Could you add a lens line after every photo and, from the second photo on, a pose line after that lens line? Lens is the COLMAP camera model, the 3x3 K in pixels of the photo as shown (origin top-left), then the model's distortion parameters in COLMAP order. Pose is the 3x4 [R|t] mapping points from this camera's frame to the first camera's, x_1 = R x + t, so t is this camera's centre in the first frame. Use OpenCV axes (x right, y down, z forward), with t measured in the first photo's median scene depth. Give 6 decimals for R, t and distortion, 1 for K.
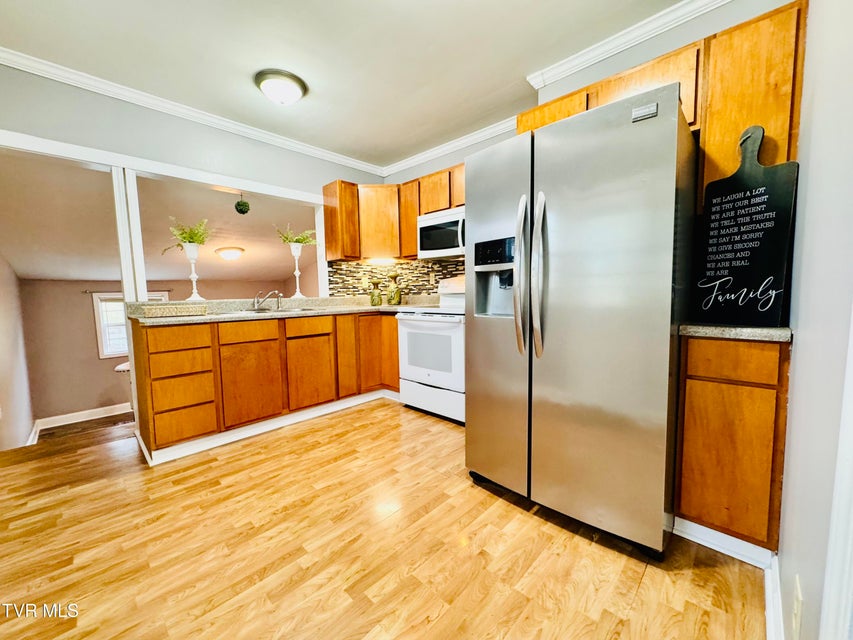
lens RADIAL K [[338.4, 0, 426.5], [0, 338.4, 320.0], [0, 0, 1]] dist [-0.001580, 0.000243]
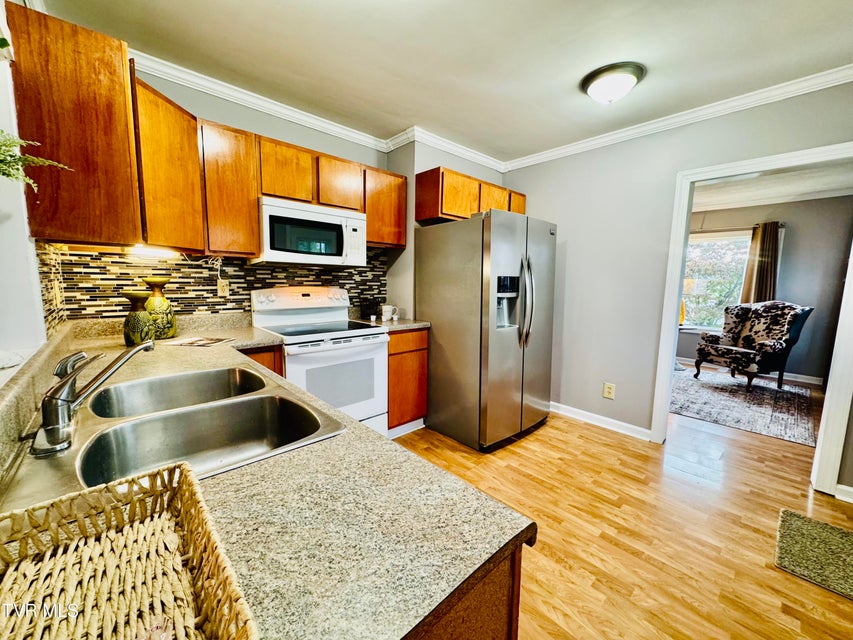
lens RADIAL K [[340.5, 0, 426.5], [0, 340.5, 320.0], [0, 0, 1]] dist [0.001244, 0.000078]
pose [[0.062590, -0.096683, 0.993345, -0.815896], [0.067364, 0.993436, 0.092448, -0.129634], [-0.995763, 0.061129, 0.068692, 0.787385]]
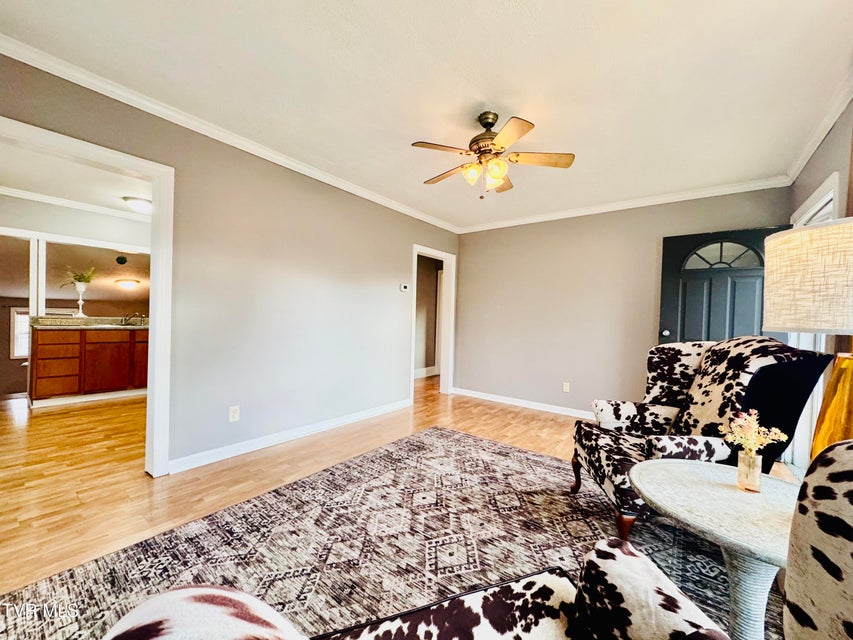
lens RADIAL K [[338.4, 0, 426.5], [0, 338.4, 320.0], [0, 0, 1]] dist [-0.001580, 0.000243]
pose [[0.990510, 0.064730, 0.121246, 0.817495], [-0.055216, 0.995244, -0.080247, -0.001384], [-0.125864, 0.072791, 0.989373, -0.854984]]
